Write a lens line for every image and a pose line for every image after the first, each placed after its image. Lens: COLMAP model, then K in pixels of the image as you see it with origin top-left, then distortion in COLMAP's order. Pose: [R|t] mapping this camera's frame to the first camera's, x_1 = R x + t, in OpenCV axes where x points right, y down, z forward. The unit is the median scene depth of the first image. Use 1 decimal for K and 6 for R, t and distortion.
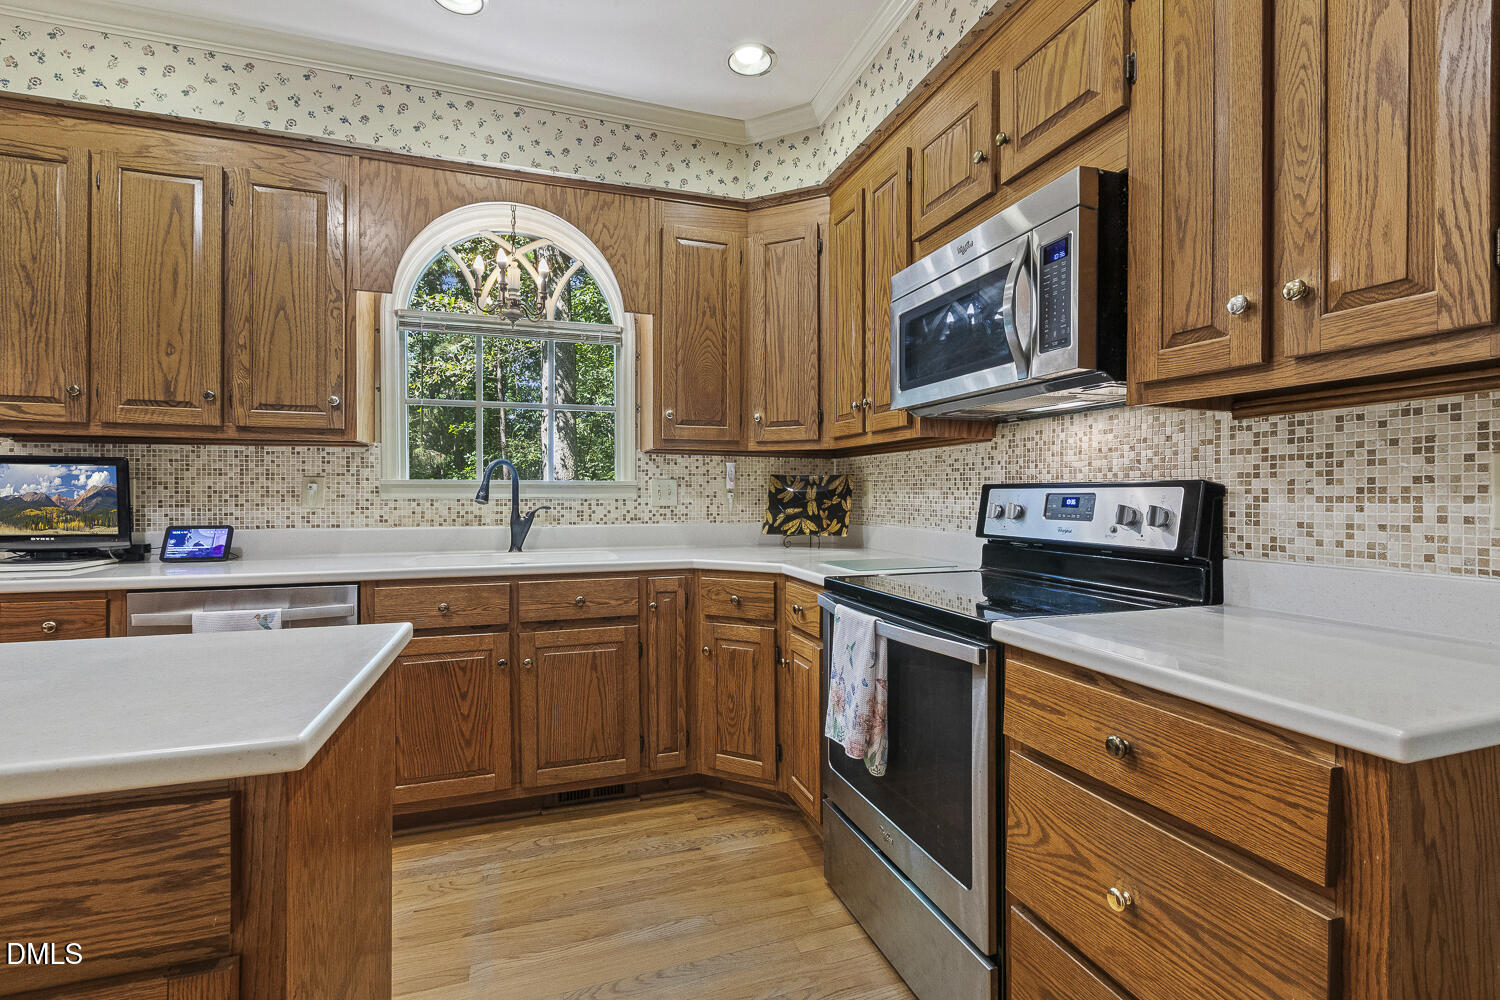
lens RADIAL K [[669.1, 0, 753.0], [0, 669.1, 506.2], [0, 0, 1]] dist [0.014624, -0.000340]
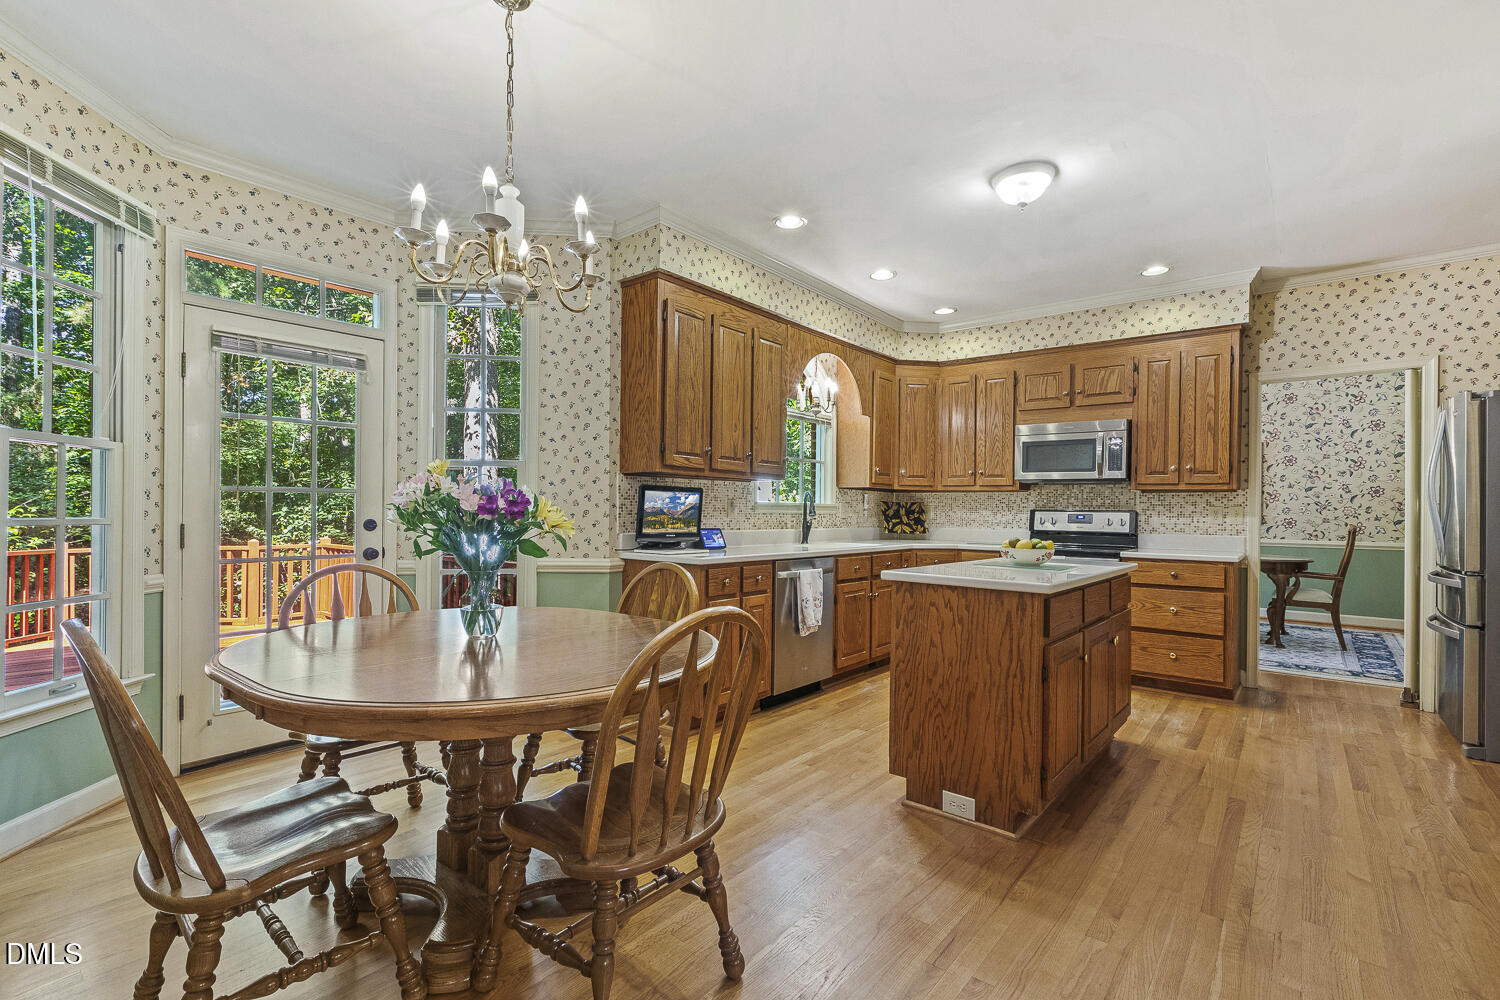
lens RADIAL K [[686.0, 0, 727.1], [0, 686.0, 518.4], [0, 0, 1]] dist [-0.000451, 0.000000]
pose [[0.847530, 0.006413, 0.530709, -1.805992], [-0.004741, 0.999979, -0.004513, 0.015079], [-0.530727, 0.001308, 0.847542, -0.508594]]
